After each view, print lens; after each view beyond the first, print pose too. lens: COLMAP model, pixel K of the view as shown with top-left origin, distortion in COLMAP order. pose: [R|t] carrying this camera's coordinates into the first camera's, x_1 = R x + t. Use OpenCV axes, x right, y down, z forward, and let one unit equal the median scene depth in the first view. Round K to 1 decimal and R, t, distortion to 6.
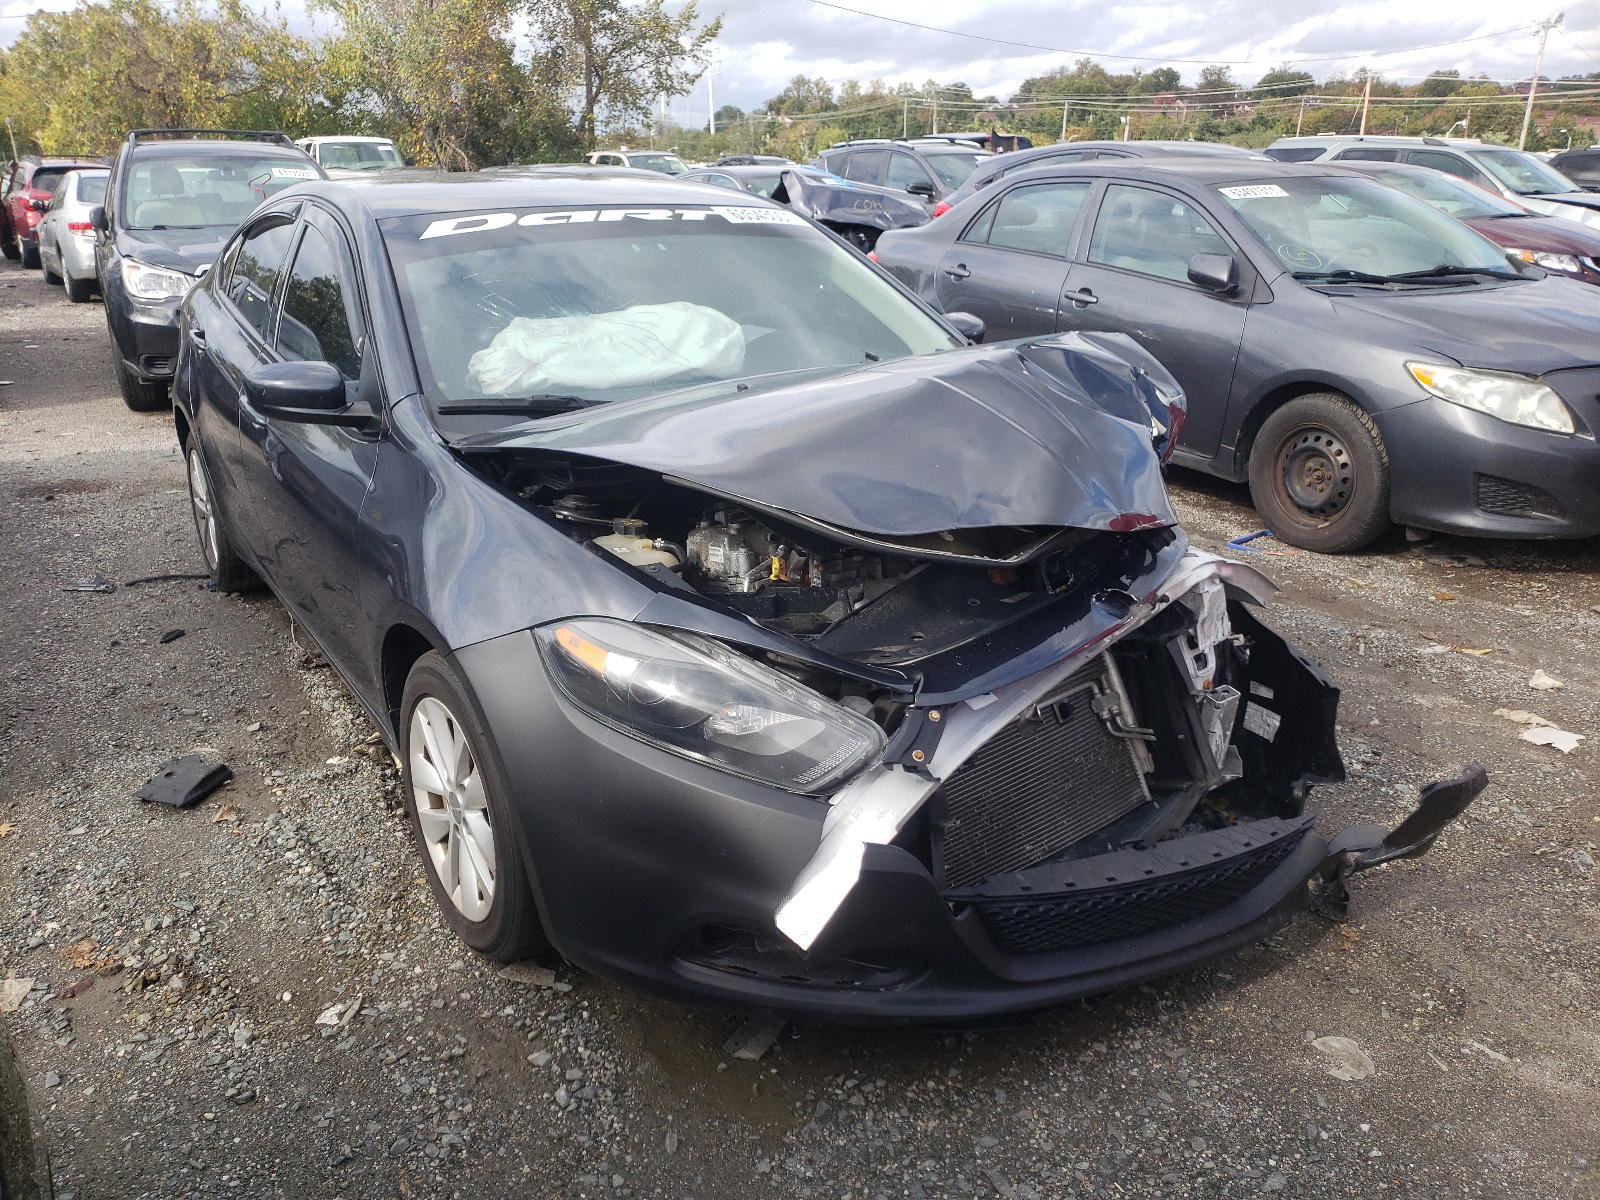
lens RADIAL K [[1209.9, 0, 805.2], [0, 1209.9, 621.5], [0, 0, 1]] dist [0.006927, 0.003841]
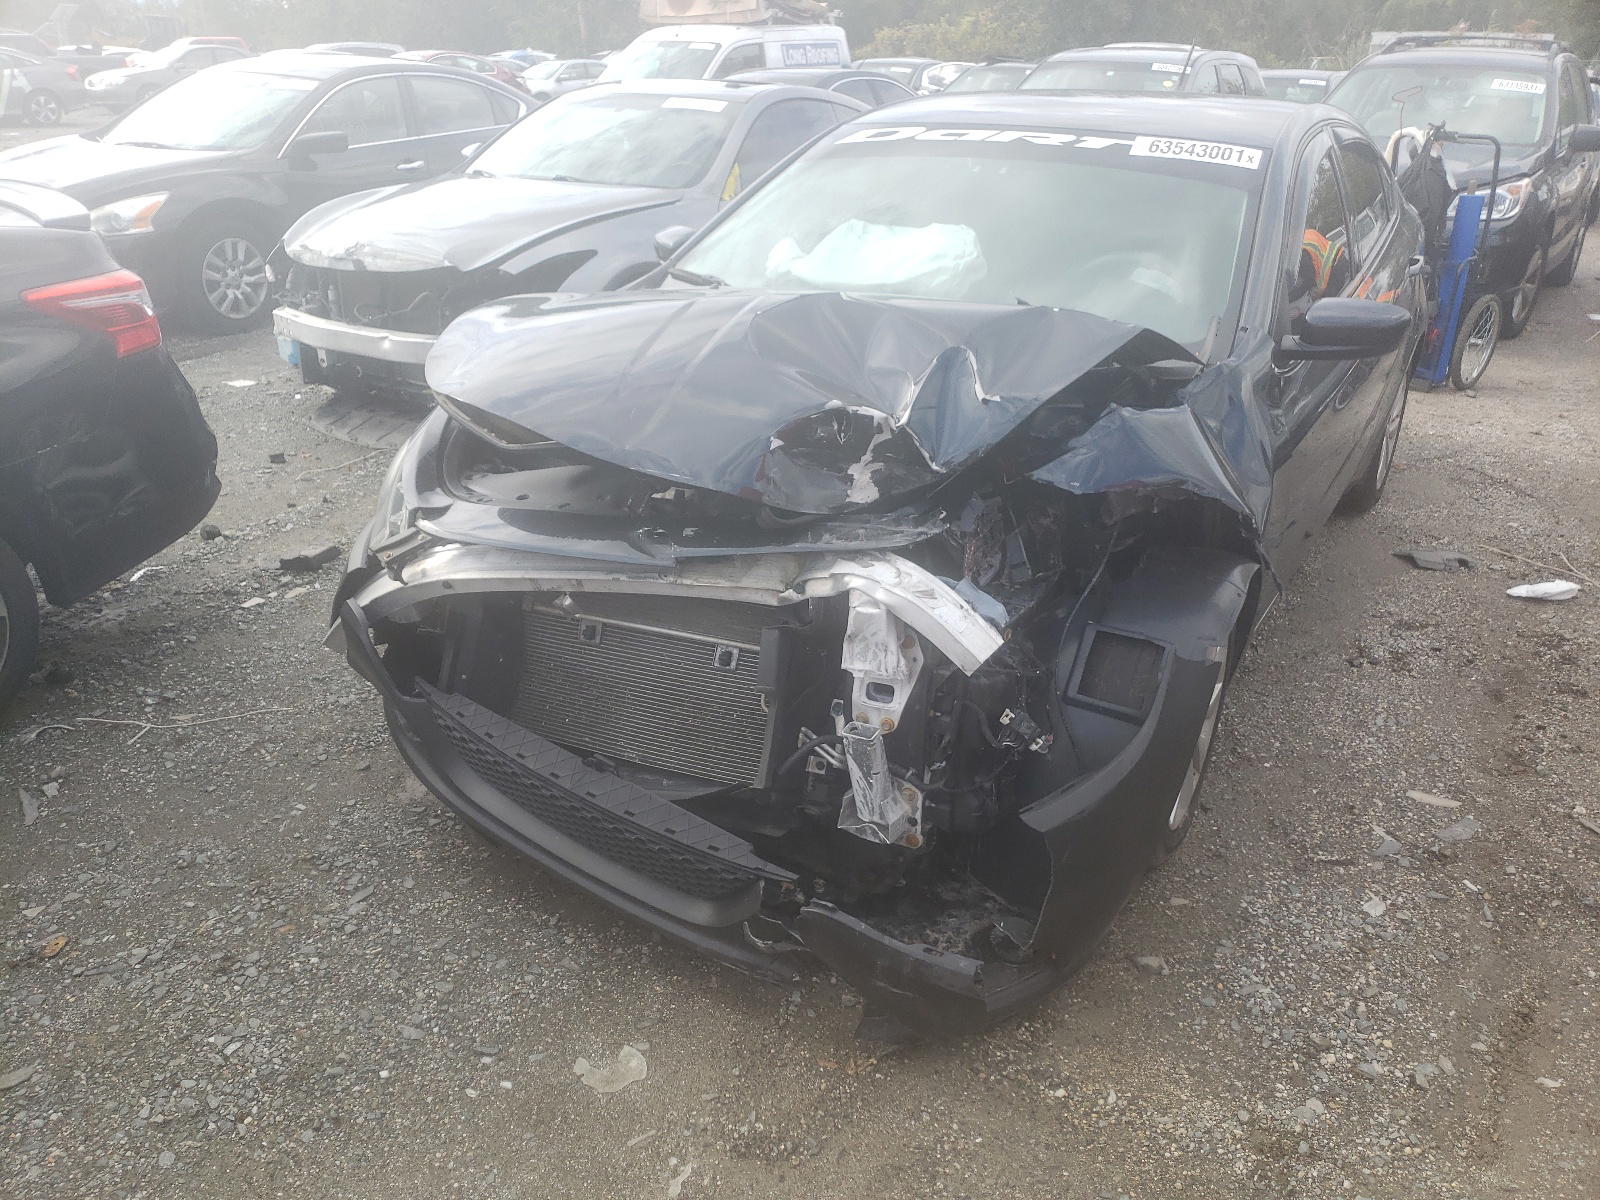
lens RADIAL K [[1209.9, 0, 805.2], [0, 1209.9, 621.5], [0, 0, 1]] dist [0.006927, 0.003841]
pose [[0.473560, 0.385011, -0.792154, 1.157568], [-0.327671, 0.911852, 0.247302, -0.250608], [0.817541, 0.142453, 0.557973, 0.553854]]
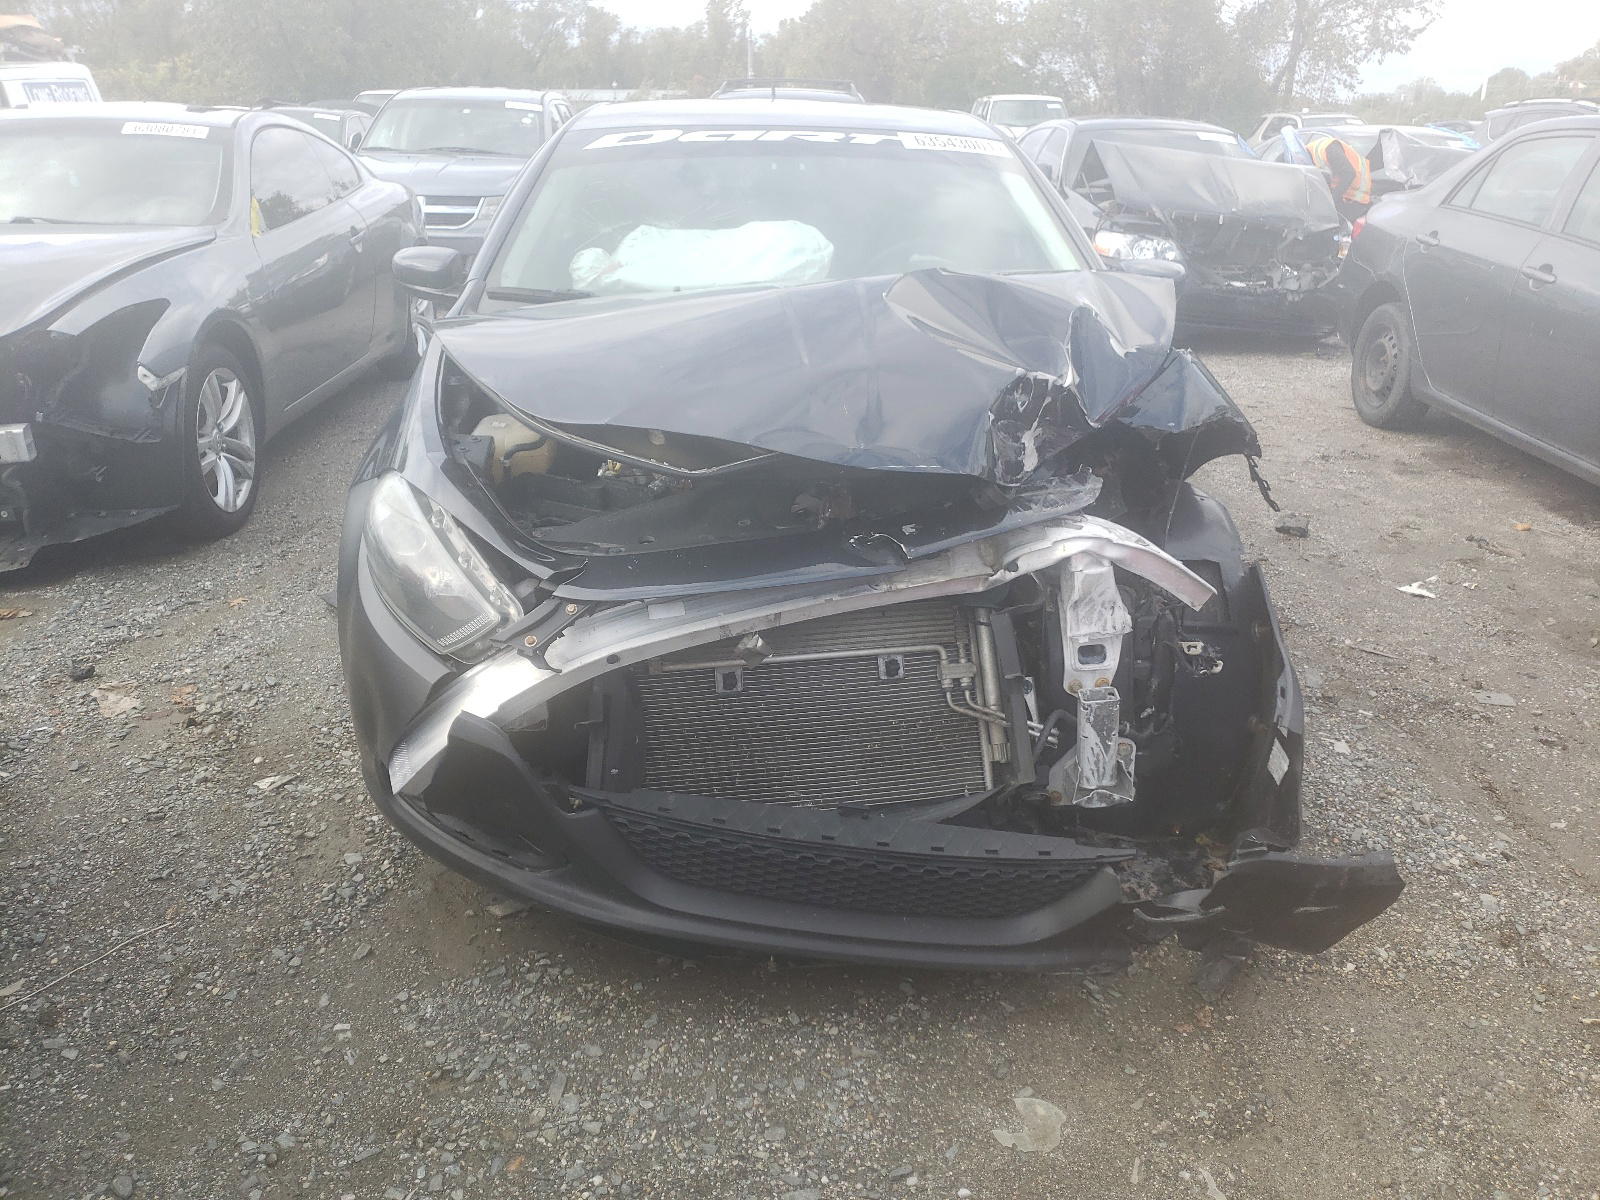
lens RADIAL K [[1214.8, 0, 793.2], [0, 1214.8, 594.6], [0, 0, 1]] dist [0.006079, 0.000919]
pose [[0.879783, 0.189430, -0.436002, 0.610220], [-0.185008, 0.981305, 0.053031, -0.018311], [0.437896, 0.034009, 0.898382, 0.154692]]
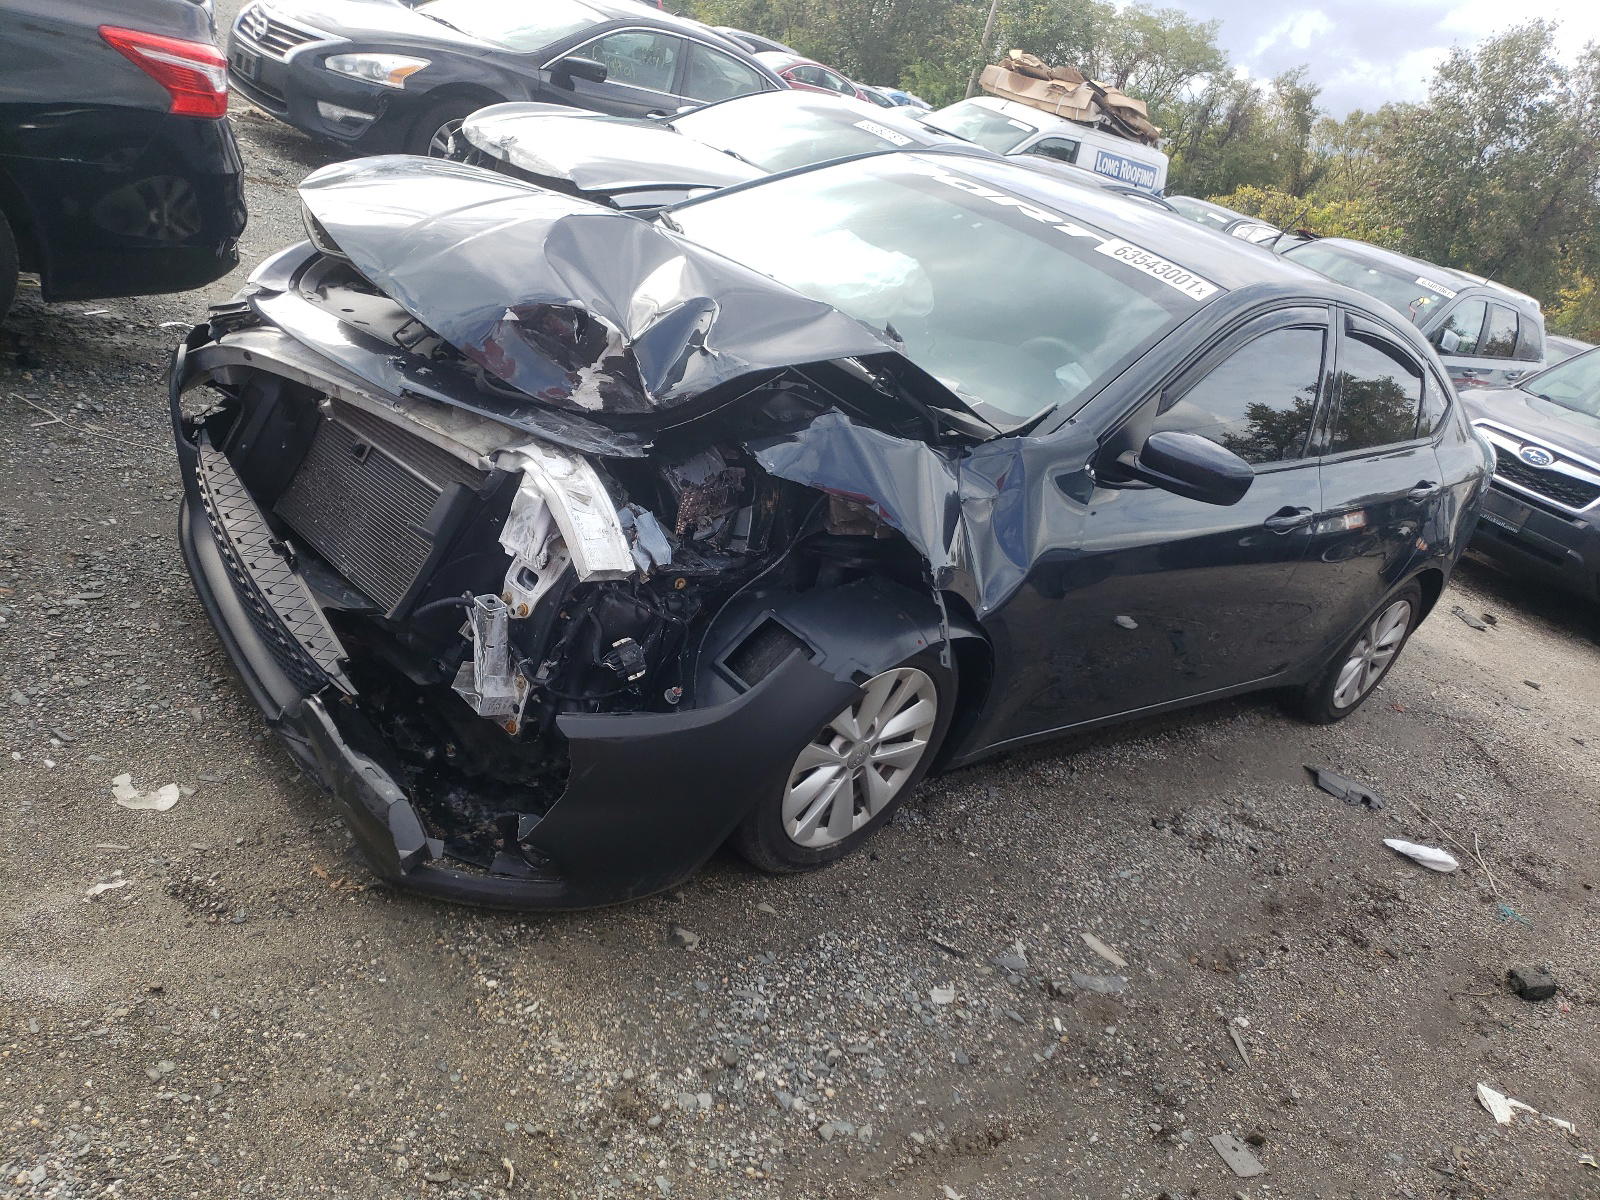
lens RADIAL K [[1209.9, 0, 805.2], [0, 1209.9, 621.5], [0, 0, 1]] dist [0.006927, 0.003841]
pose [[0.182832, 0.473140, -0.861807, 1.392424], [-0.618631, 0.736657, 0.273189, -0.382824], [0.764113, 0.483192, 0.427384, 0.935922]]
